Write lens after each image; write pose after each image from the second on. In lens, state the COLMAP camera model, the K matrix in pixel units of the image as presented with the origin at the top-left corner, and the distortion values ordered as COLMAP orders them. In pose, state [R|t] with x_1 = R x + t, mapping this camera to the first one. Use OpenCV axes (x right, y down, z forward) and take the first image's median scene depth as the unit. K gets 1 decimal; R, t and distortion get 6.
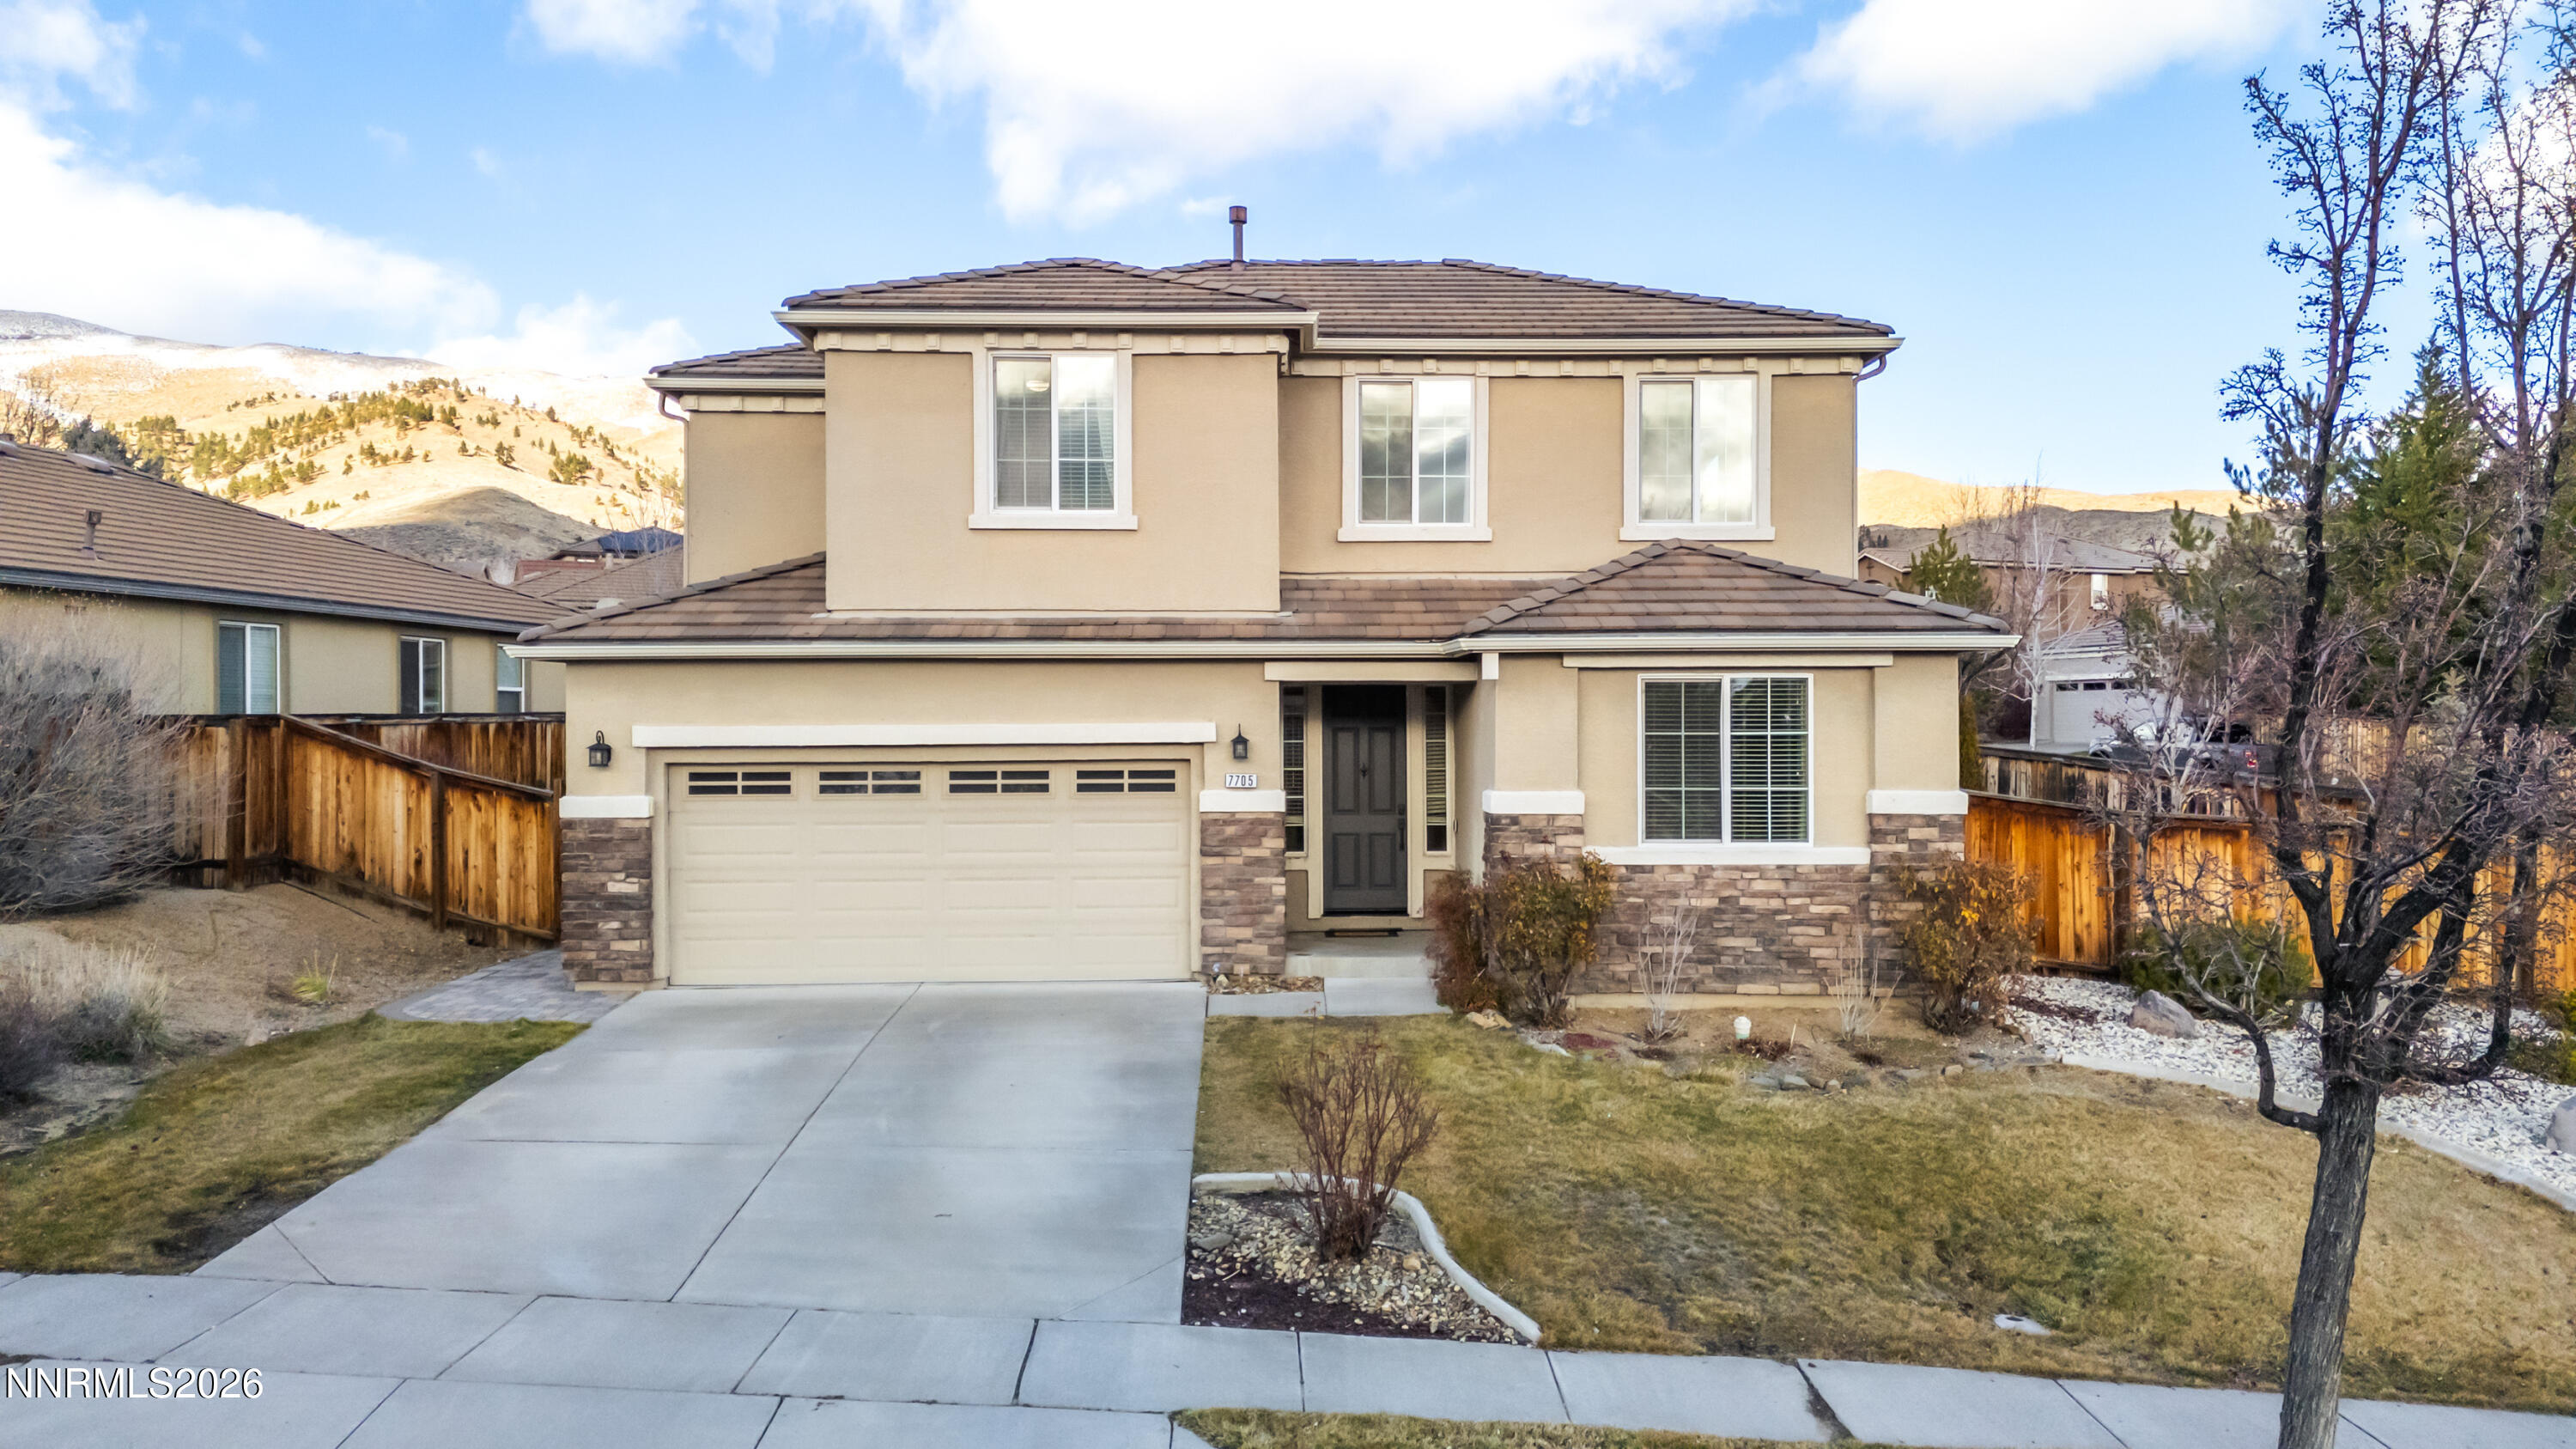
lens RADIAL K [[1876.3, 0, 1289.8], [0, 1876.3, 737.7], [0, 0, 1]] dist [0.087270, -0.082982]
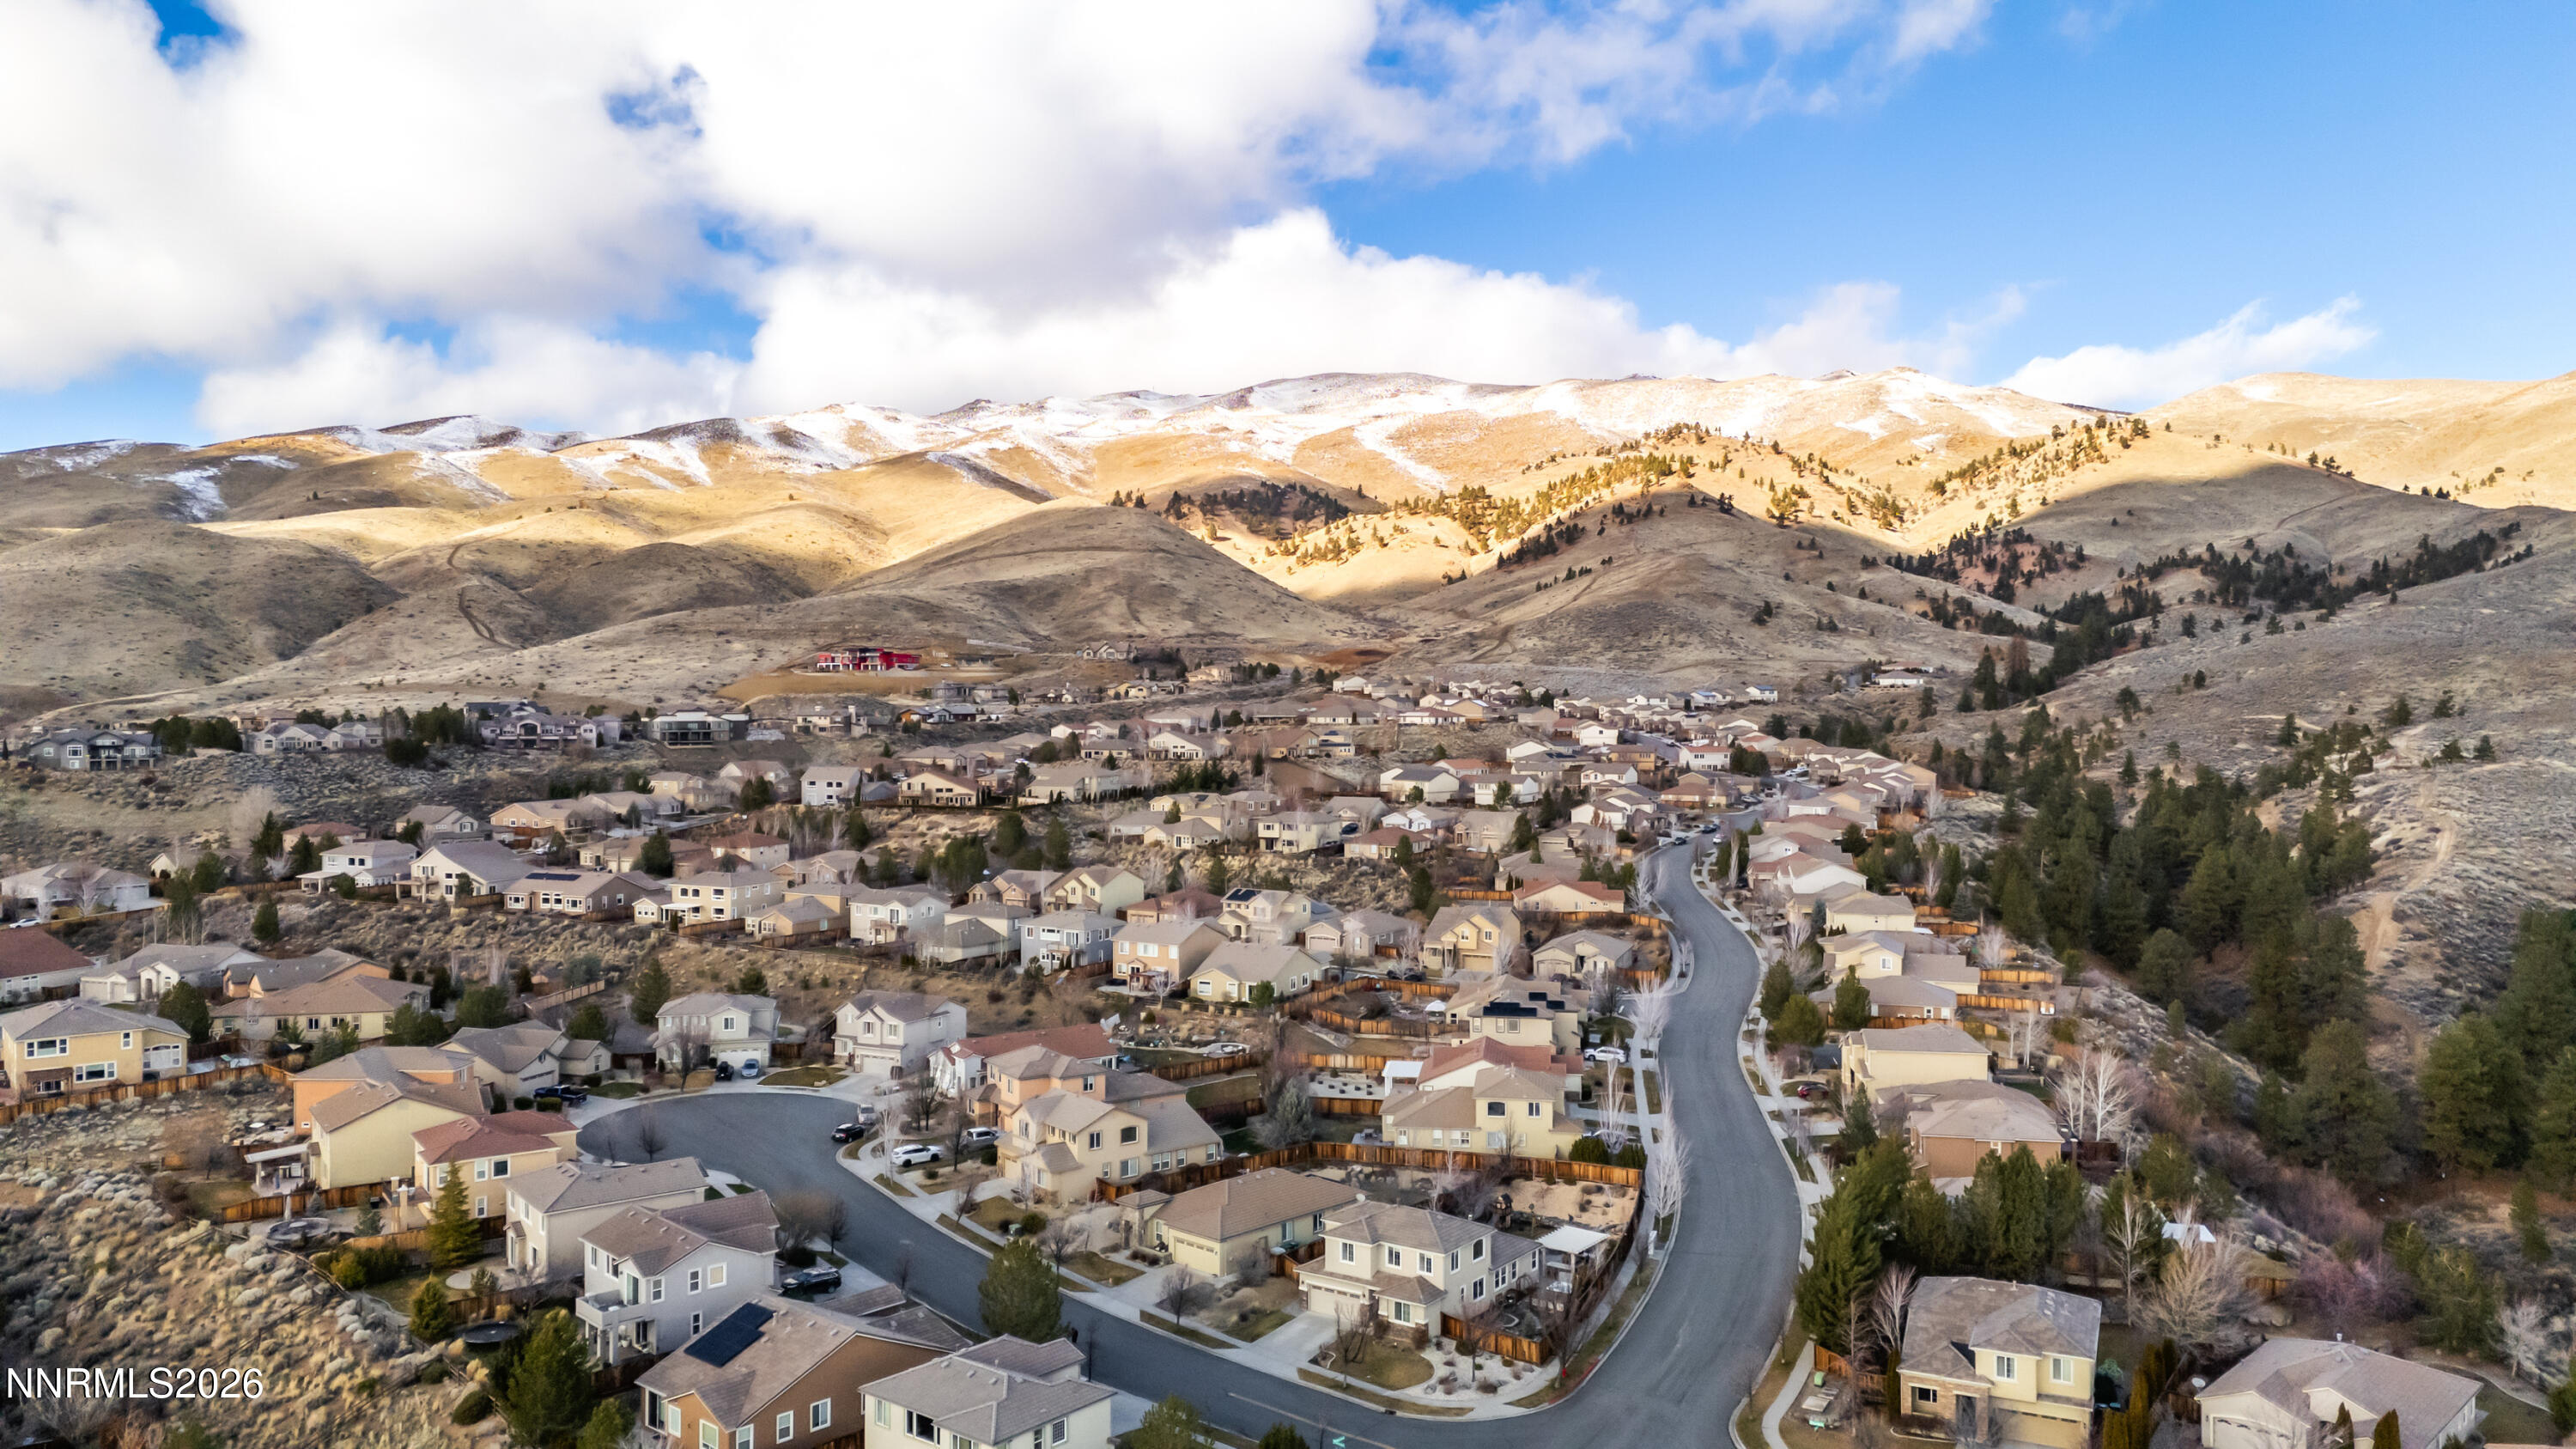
lens RADIAL K [[1876.3, 0, 1294.7], [0, 1876.3, 737.5], [0, 0, 1]] dist [0.087270, -0.082982]
pose [[0.803462, 0.017855, -0.595088, 4.663272], [-0.004199, 0.999695, 0.024326, -2.667890], [0.595341, -0.017046, 0.803292, -5.869405]]
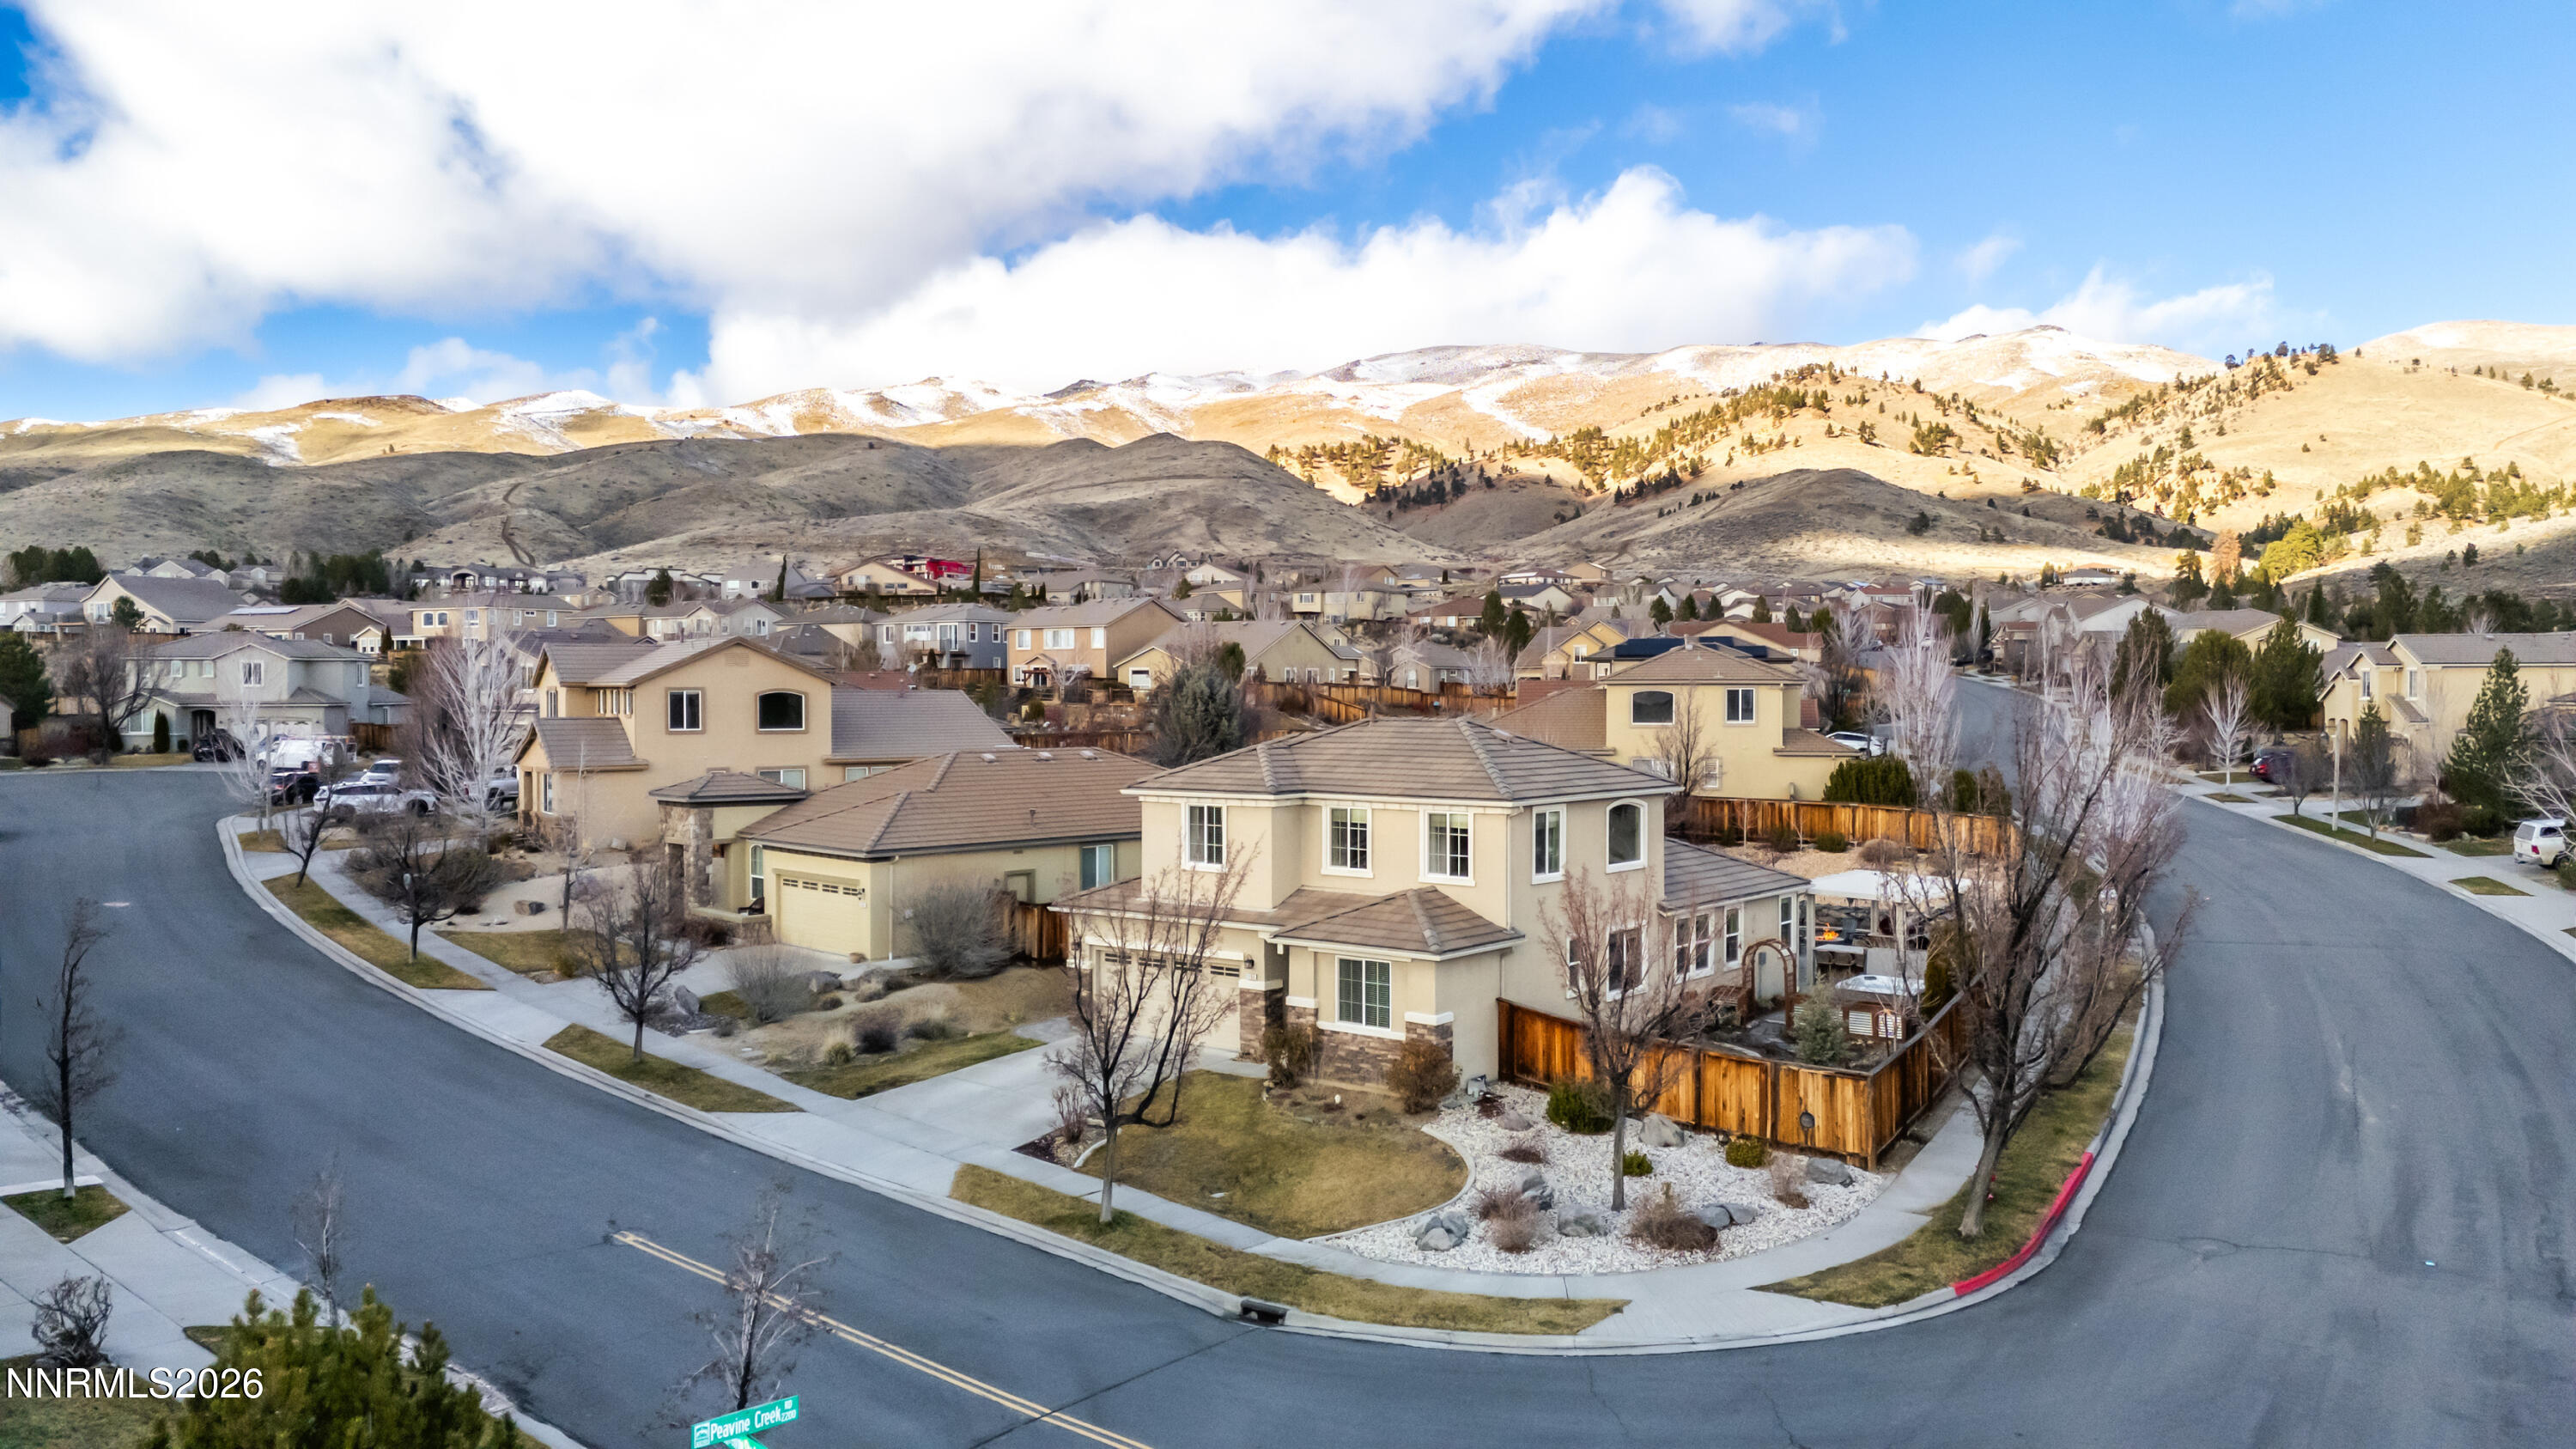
lens RADIAL K [[1876.3, 0, 1294.4], [0, 1876.3, 730.5], [0, 0, 1]] dist [0.087270, -0.082982]
pose [[0.766540, 0.015270, -0.642015, 1.650269], [-0.002602, 0.999783, 0.020671, -0.364461], [0.642192, -0.014175, 0.766413, -0.913836]]
